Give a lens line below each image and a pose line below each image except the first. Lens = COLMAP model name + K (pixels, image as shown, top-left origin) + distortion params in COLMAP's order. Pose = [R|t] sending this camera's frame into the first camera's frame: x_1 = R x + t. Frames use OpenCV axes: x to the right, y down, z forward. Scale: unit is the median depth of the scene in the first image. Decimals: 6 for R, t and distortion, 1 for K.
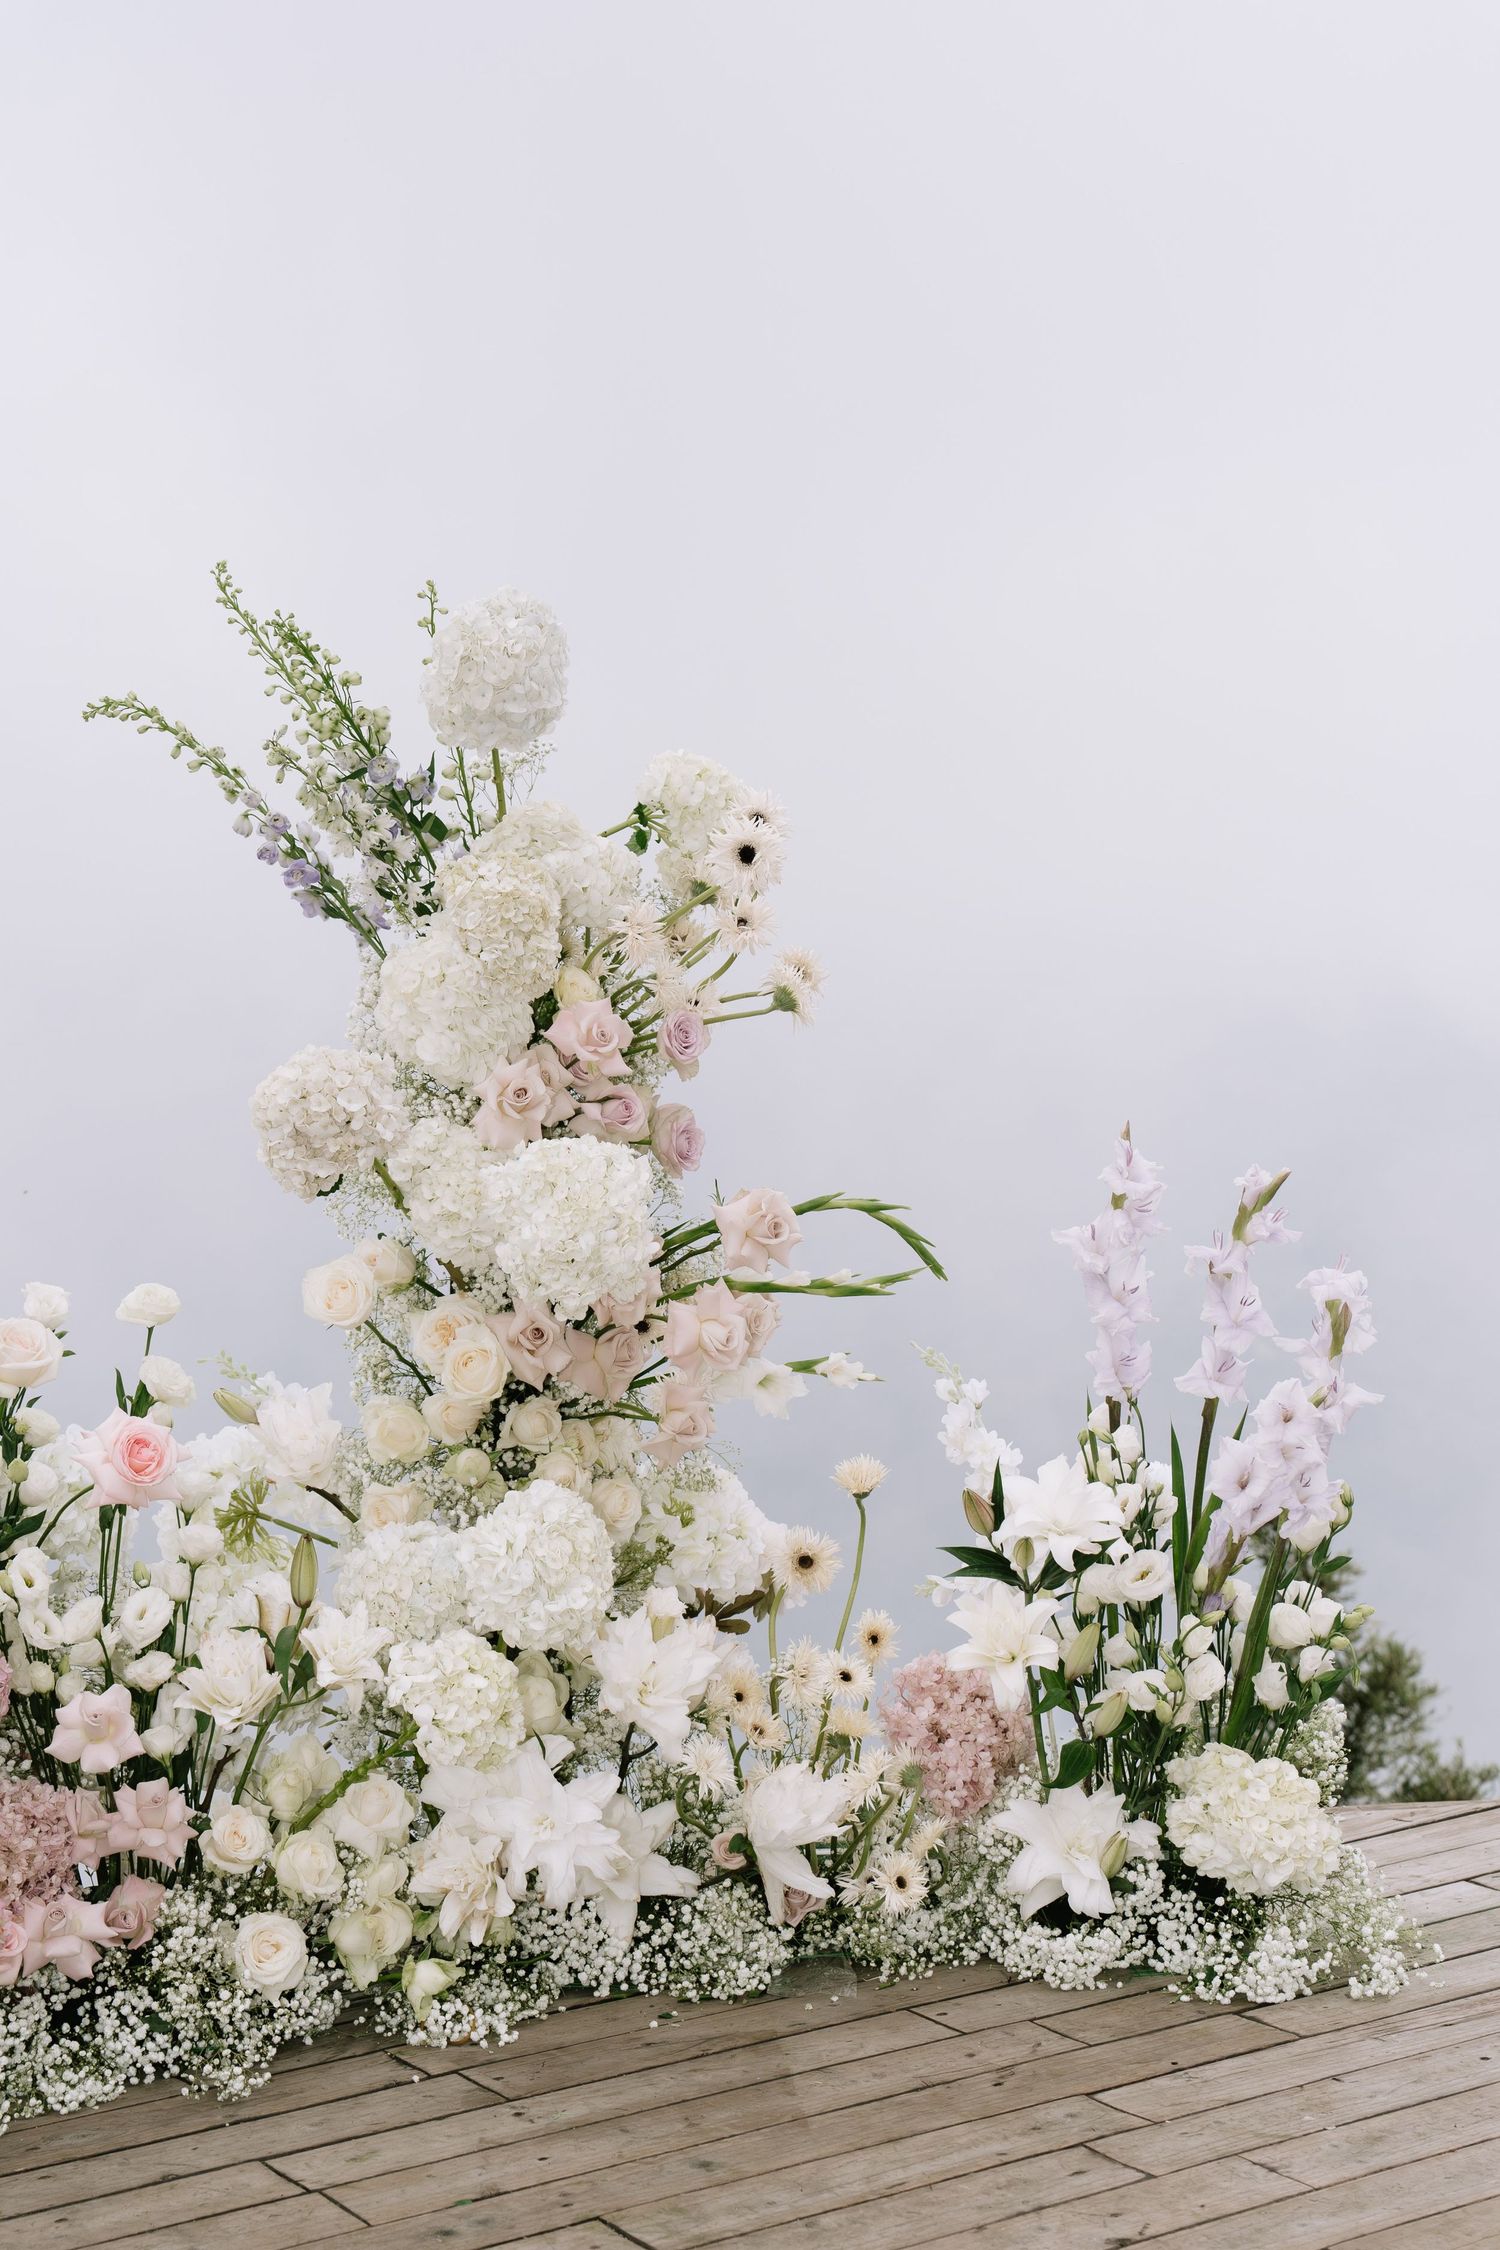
lens RADIAL K [[3455.2, 0, 744.0], [0, 3455.2, 1126.2], [0, 0, 1]] dist [0.017856, 0.000000]
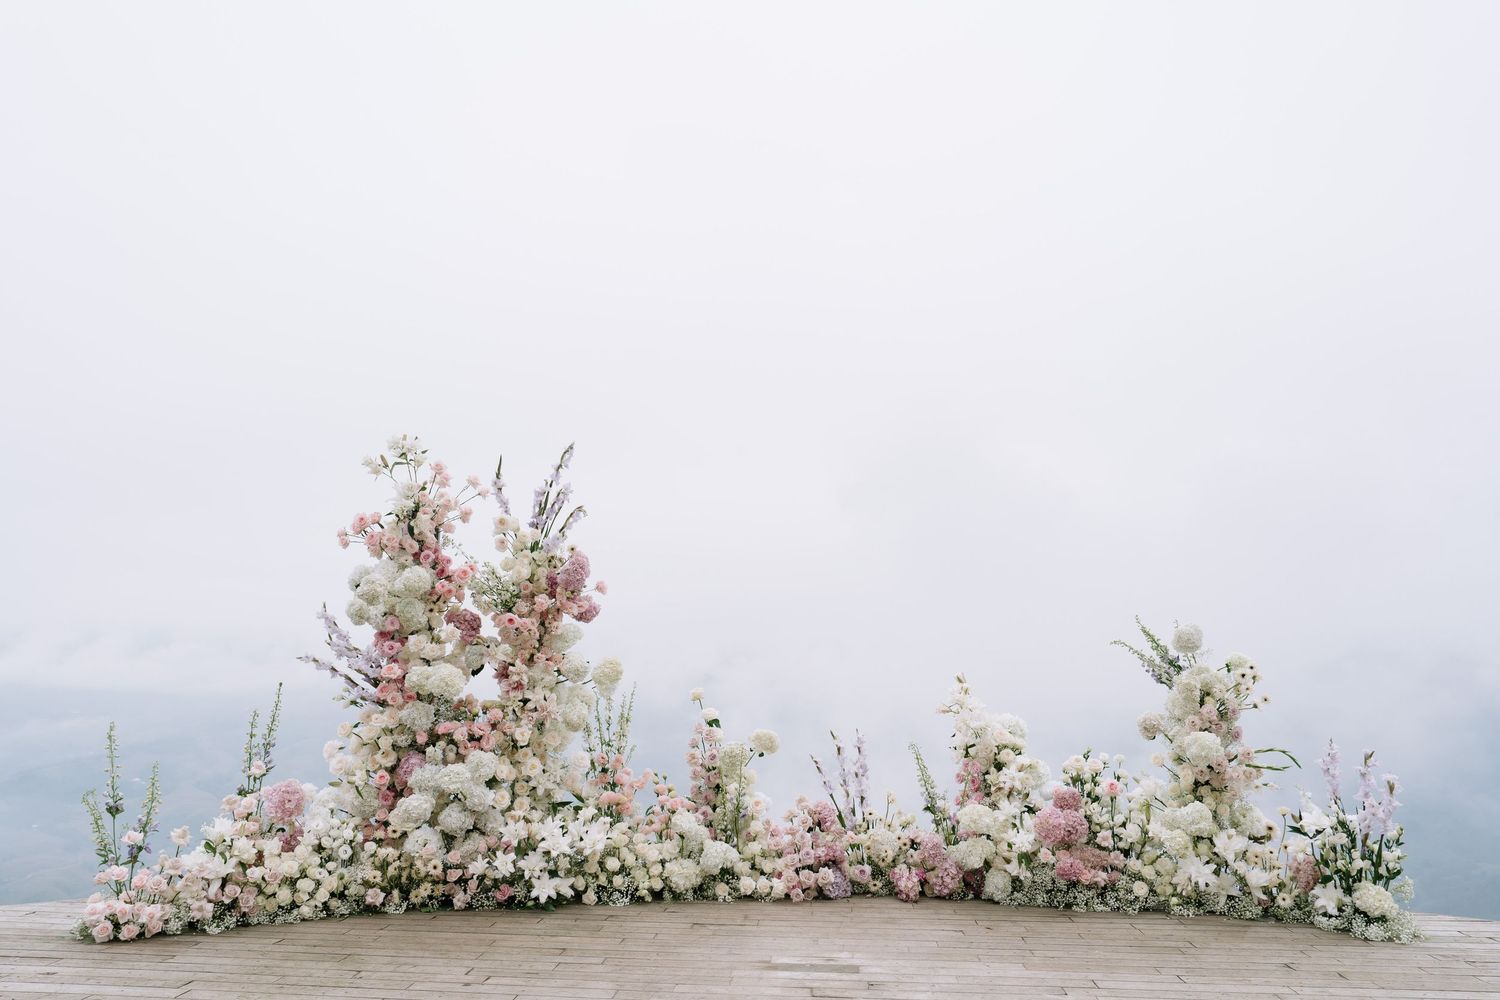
lens RADIAL K [[1016.9, 0, 755.6], [0, 1016.9, 505.2], [0, 0, 1]] dist [-0.005205, 0.004474]
pose [[0.804692, -0.056028, -0.591043, 0.312200], [-0.056785, 0.983709, -0.170562, -0.031474], [0.590971, 0.170812, 0.788401, -0.600560]]
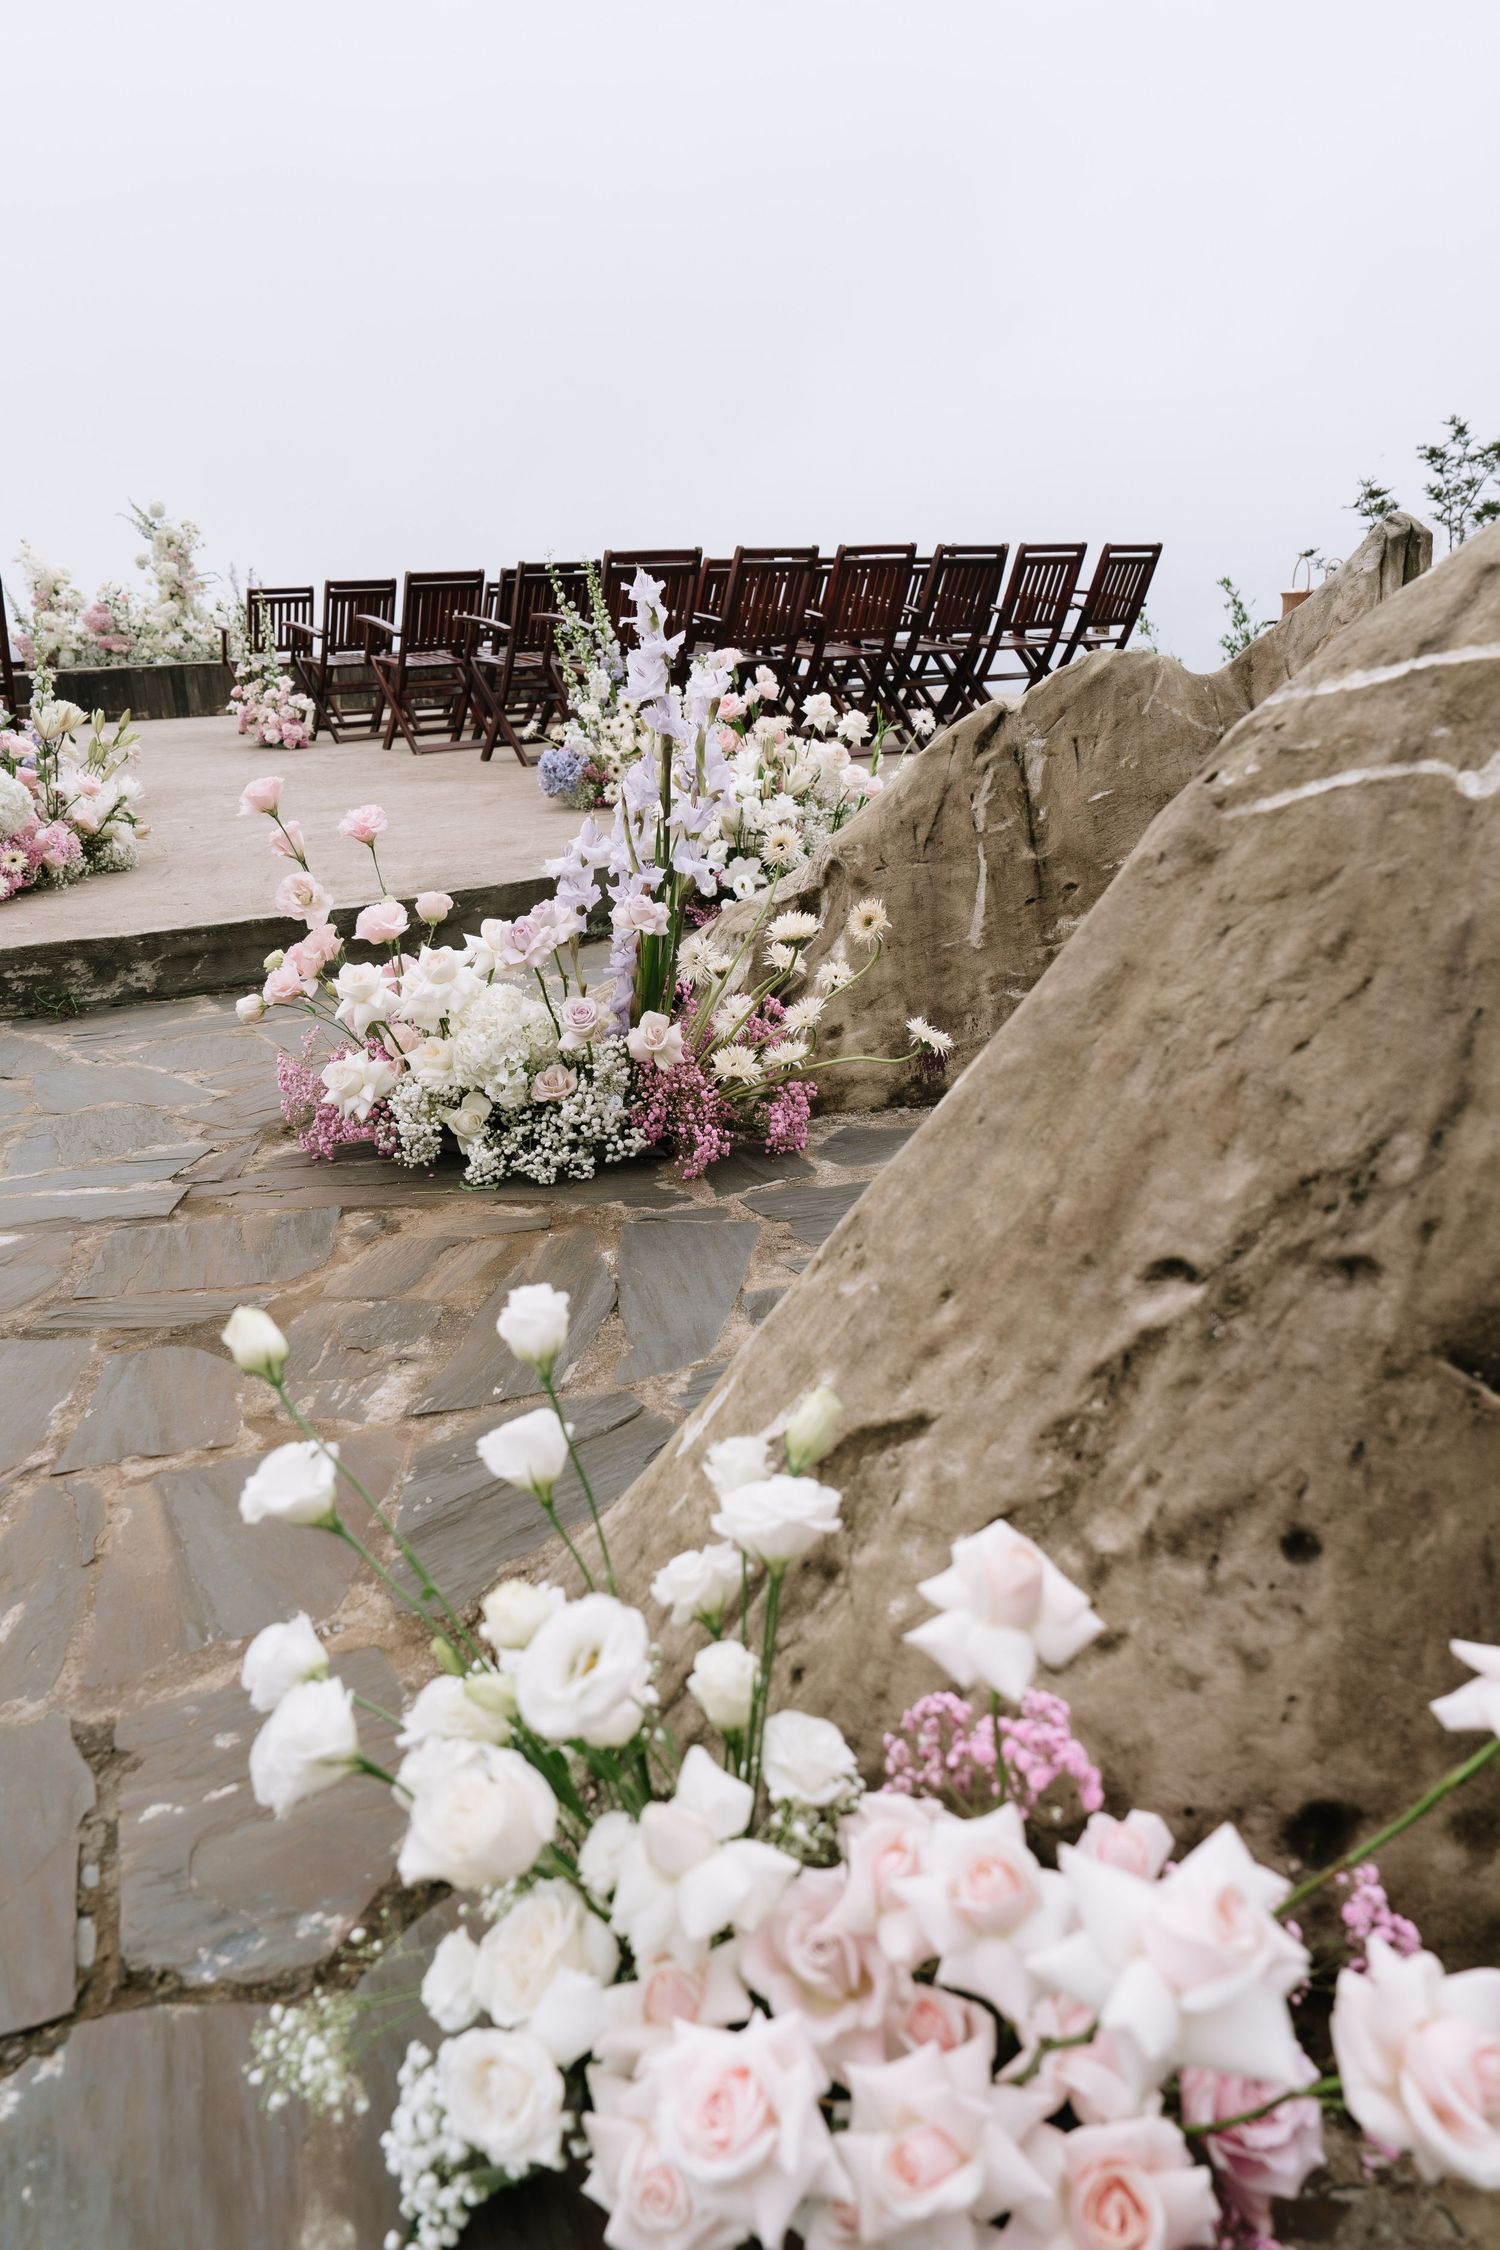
lens RADIAL K [[1525.4, 0, 749.4], [0, 1525.4, 1120.6], [0, 0, 1]] dist [-0.005205, 0.004474]
pose [[0.999729, -0.017364, 0.015513, 1.386313], [0.012181, 0.957821, 0.287106, 0.276835], [-0.019844, -0.286839, 0.957773, -3.313459]]
